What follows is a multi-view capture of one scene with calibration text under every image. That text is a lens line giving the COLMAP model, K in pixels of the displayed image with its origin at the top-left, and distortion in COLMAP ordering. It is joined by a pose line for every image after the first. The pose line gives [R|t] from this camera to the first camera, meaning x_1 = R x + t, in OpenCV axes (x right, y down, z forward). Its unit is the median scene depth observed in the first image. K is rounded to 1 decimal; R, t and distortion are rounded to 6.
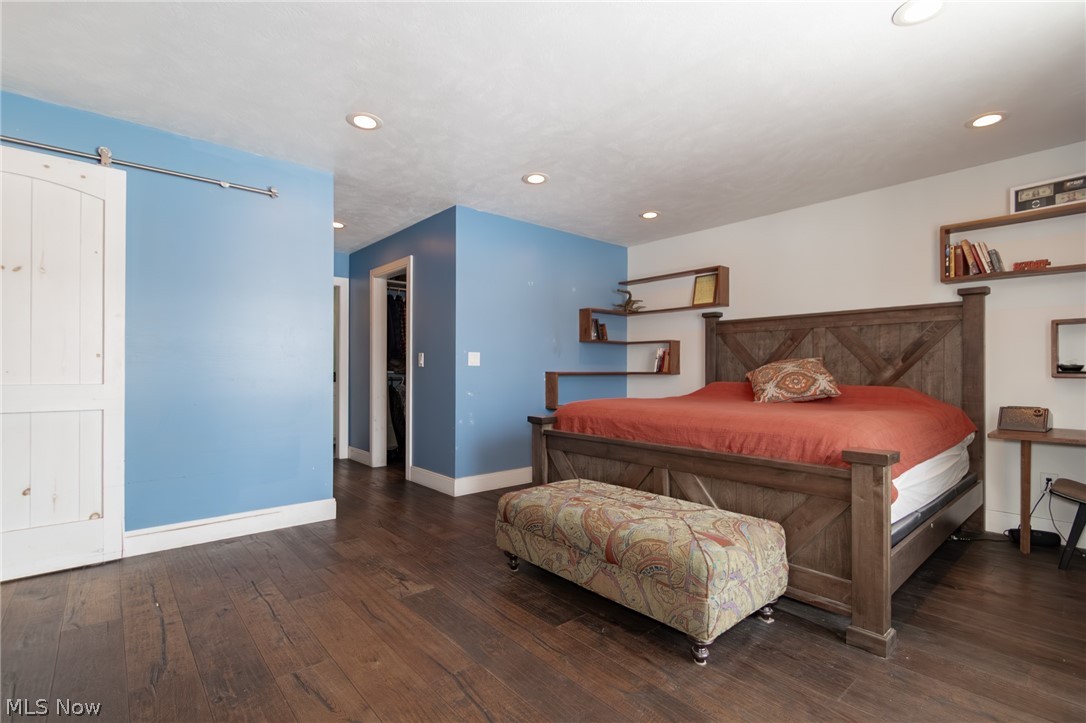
lens RADIAL K [[506.8, 0, 540.8], [0, 506.8, 366.9], [0, 0, 1]] dist [0.009636, -0.005458]
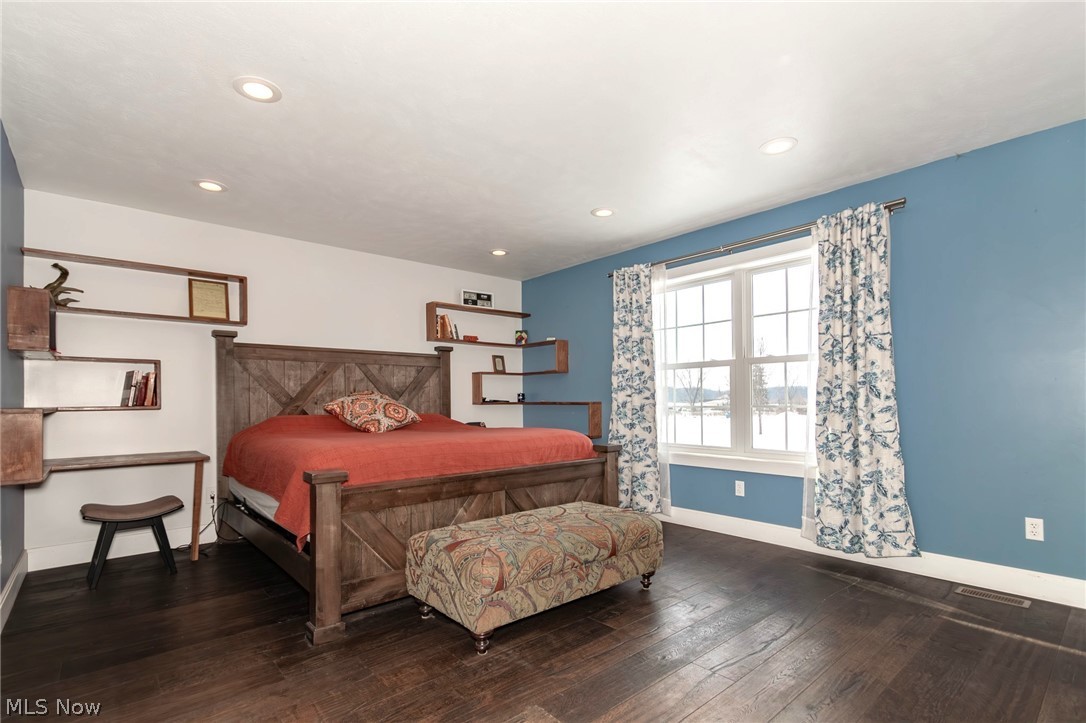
lens RADIAL K [[506.8, 0, 537.9], [0, 506.8, 397.4], [0, 0, 1]] dist [0.009636, -0.005458]
pose [[0.003161, 0.001837, 0.999993, -0.715780], [-0.000342, 0.999998, -0.001836, 0.000008], [-0.999995, -0.000336, 0.003161, 0.764165]]
